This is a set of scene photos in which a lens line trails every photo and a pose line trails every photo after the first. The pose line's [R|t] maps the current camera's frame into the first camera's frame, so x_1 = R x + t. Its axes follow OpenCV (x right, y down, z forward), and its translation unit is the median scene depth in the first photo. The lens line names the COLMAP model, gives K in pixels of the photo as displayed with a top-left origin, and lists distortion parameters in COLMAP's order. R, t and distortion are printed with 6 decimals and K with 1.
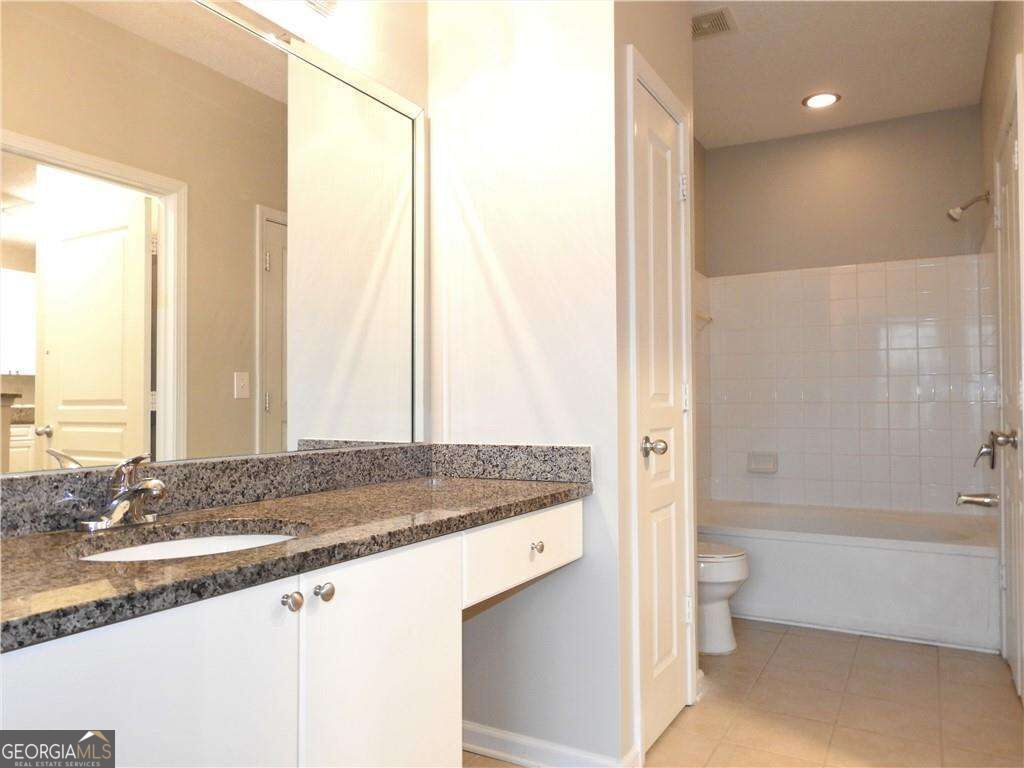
lens RADIAL K [[737.5, 0, 512.6], [0, 737.5, 385.8], [0, 0, 1]] dist [0.007243, 0.000643]
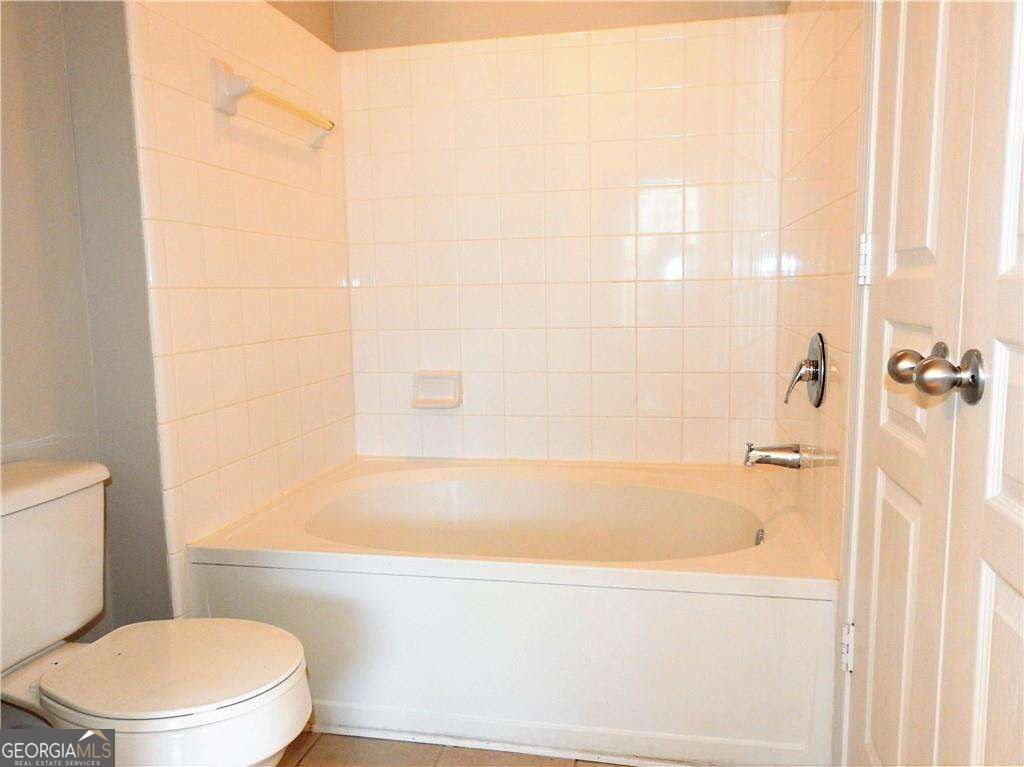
lens RADIAL K [[737.5, 0, 513.1], [0, 737.5, 384.1], [0, 0, 1]] dist [0.007243, 0.000643]
pose [[0.953555, -0.053490, 0.296430, 0.380274], [0.008815, 0.988640, 0.150042, 0.023971], [-0.301089, -0.140460, 0.943195, 0.745201]]
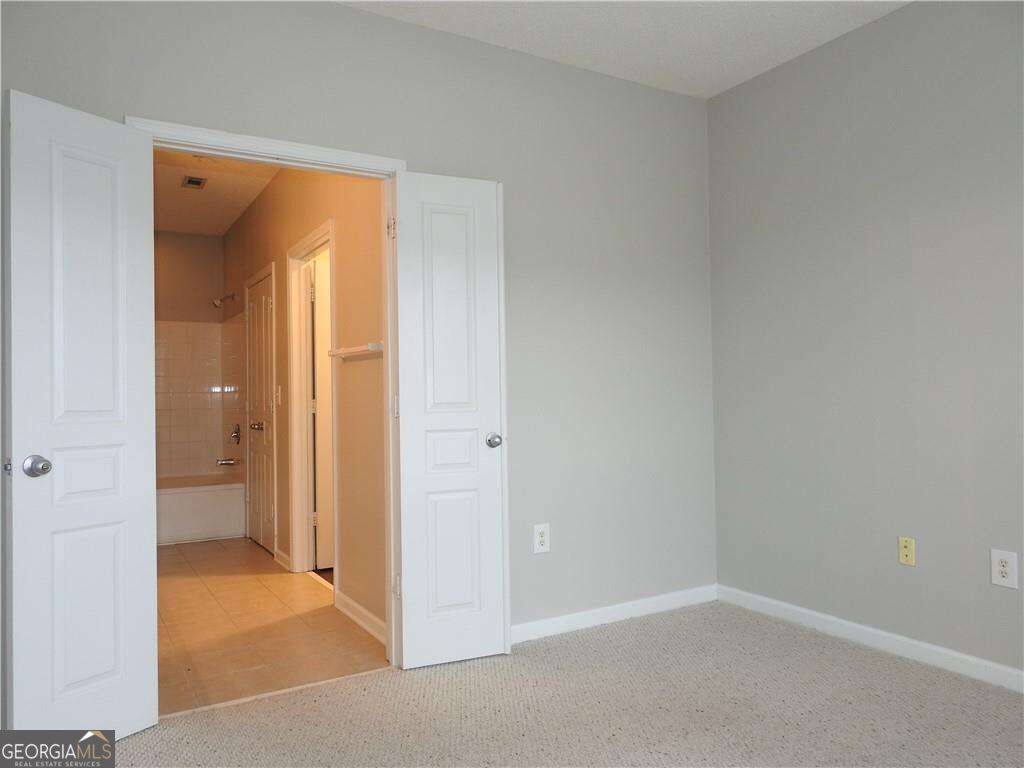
lens RADIAL K [[737.5, 0, 512.1], [0, 737.5, 384.9], [0, 0, 1]] dist [0.007243, 0.000643]
pose [[0.493616, 0.012422, 0.869591, -0.832410], [-0.008474, 0.999919, -0.009473, -0.035052], [-0.869638, -0.002693, 0.493682, -0.695114]]
